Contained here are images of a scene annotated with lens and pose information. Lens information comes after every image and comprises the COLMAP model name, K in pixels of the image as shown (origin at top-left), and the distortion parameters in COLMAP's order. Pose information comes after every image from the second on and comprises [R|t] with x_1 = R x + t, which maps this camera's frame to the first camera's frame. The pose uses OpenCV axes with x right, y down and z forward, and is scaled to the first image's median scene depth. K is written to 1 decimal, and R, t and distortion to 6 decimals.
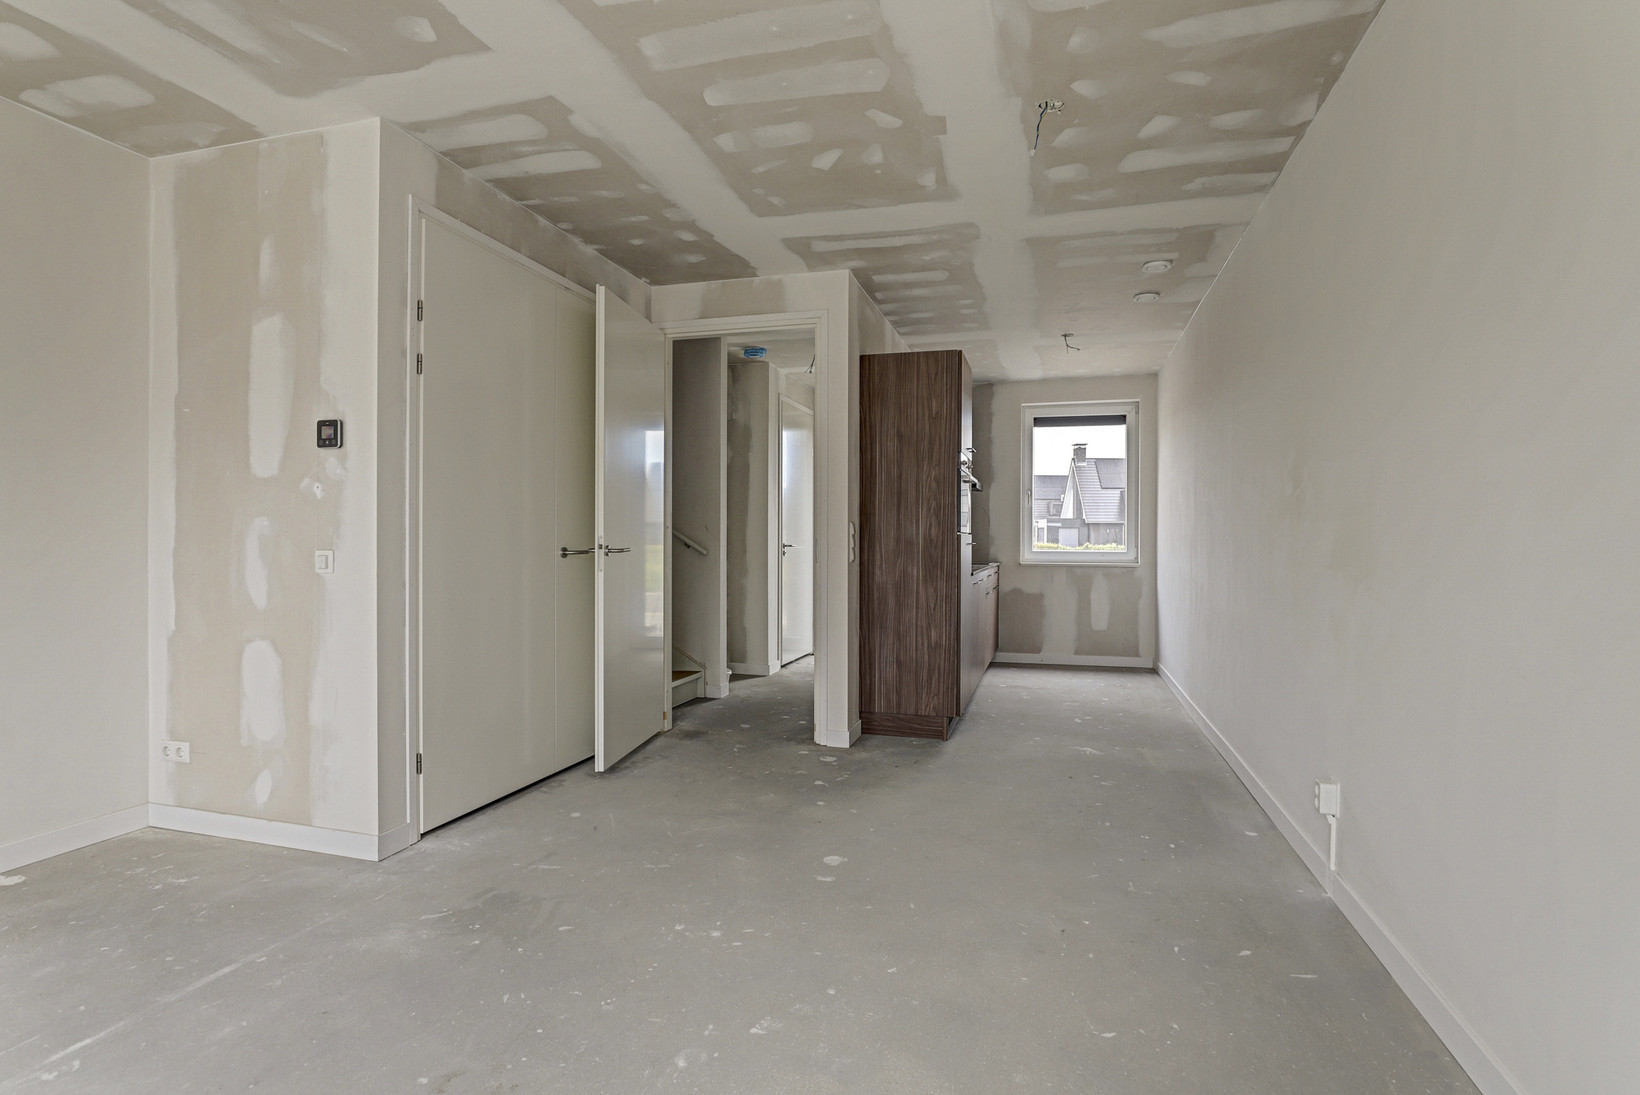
lens RADIAL K [[809.5, 0, 818.1], [0, 809.5, 540.5], [0, 0, 1]] dist [-0.017953, 0.001301]
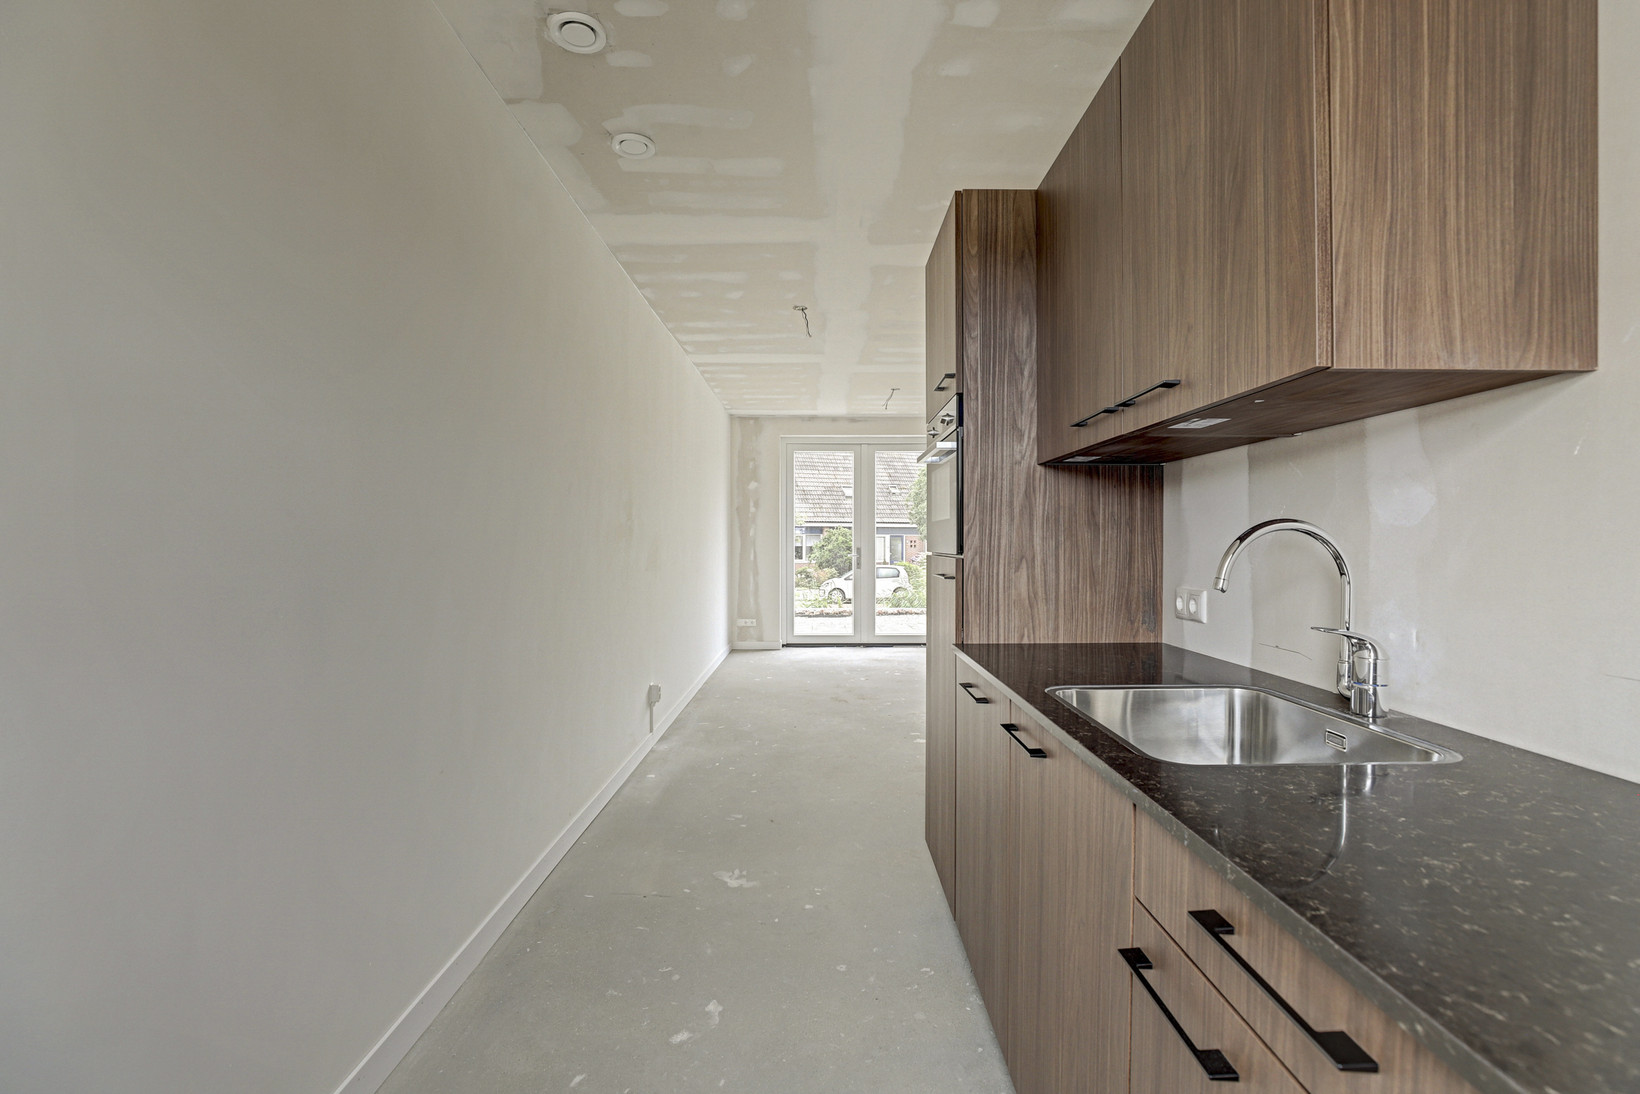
lens RADIAL K [[759.0, 0, 817.7], [0, 759.0, 546.2], [0, 0, 1]] dist [-0.000209, -0.000464]
pose [[-0.959249, -0.001145, -0.282561, 0.263874], [-0.002848, 0.999980, 0.005618, -0.011457], [0.282549, 0.006193, -0.959233, 0.957199]]
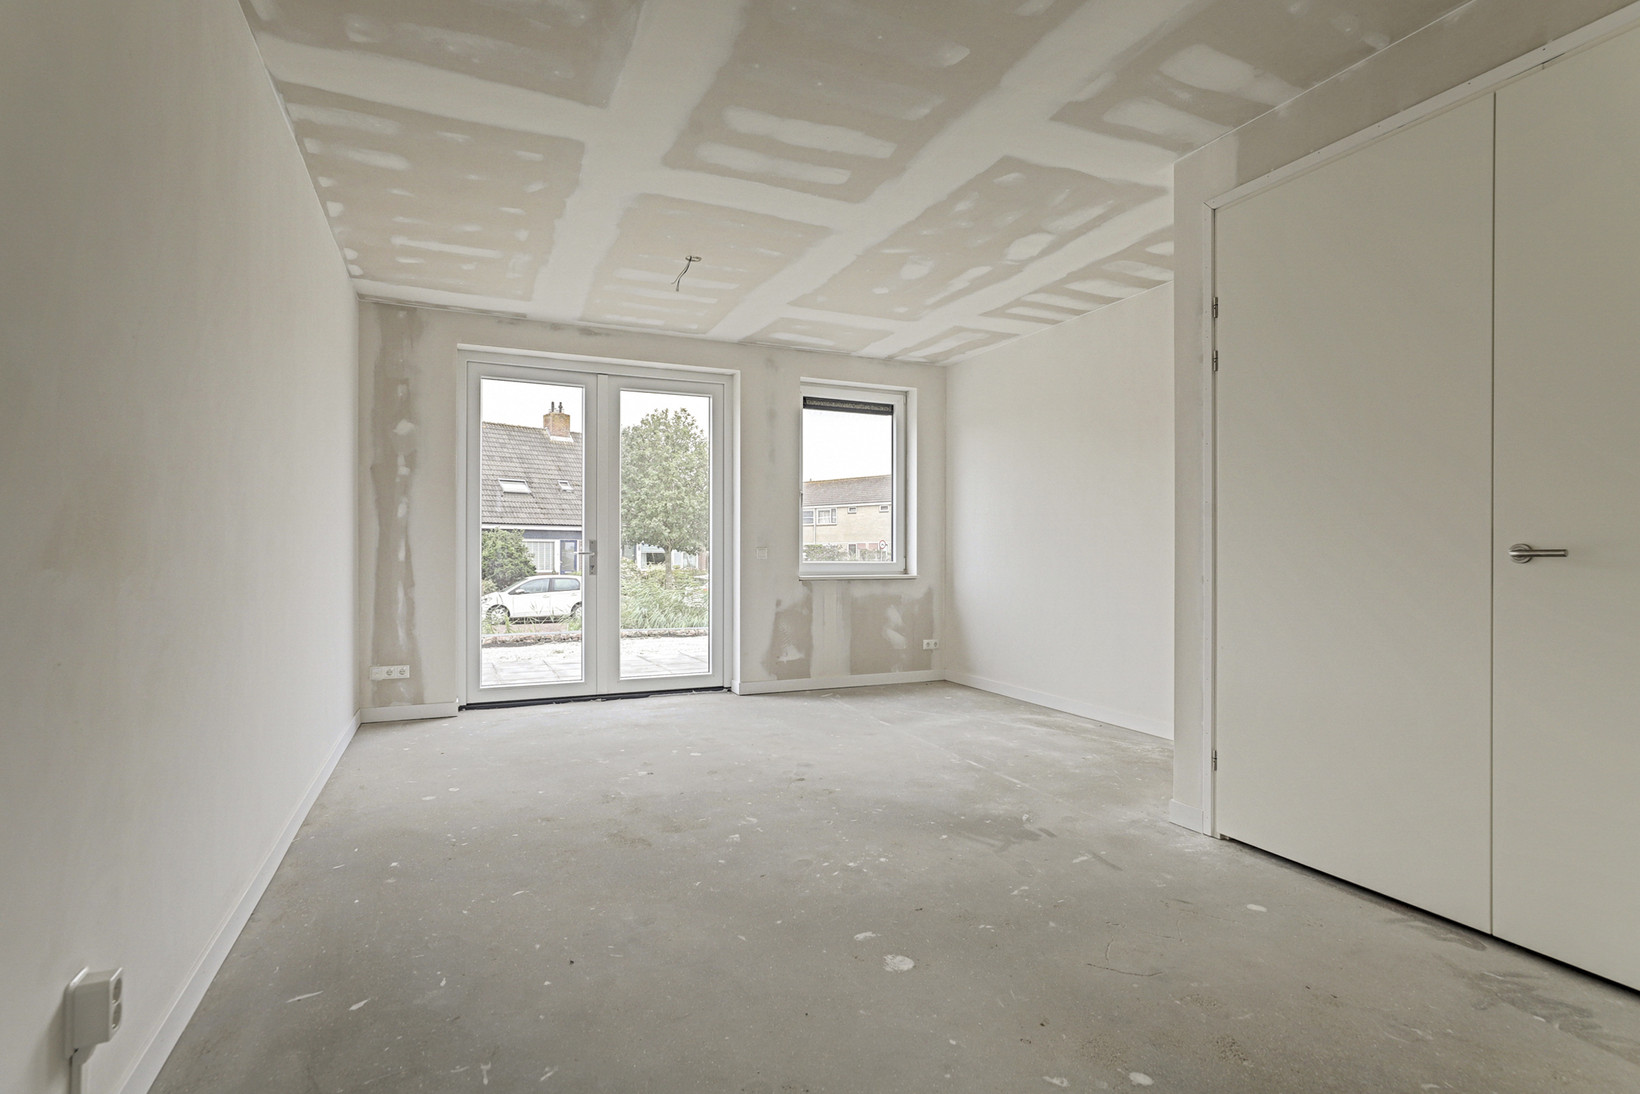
lens RADIAL K [[809.5, 0, 827.8], [0, 809.5, 551.9], [0, 0, 1]] dist [-0.017953, 0.001301]
pose [[-0.754083, -0.004085, -0.656766, 0.209998], [-0.004829, 0.999988, -0.000676, 0.008221], [0.656761, 0.002662, -0.754094, 0.573745]]
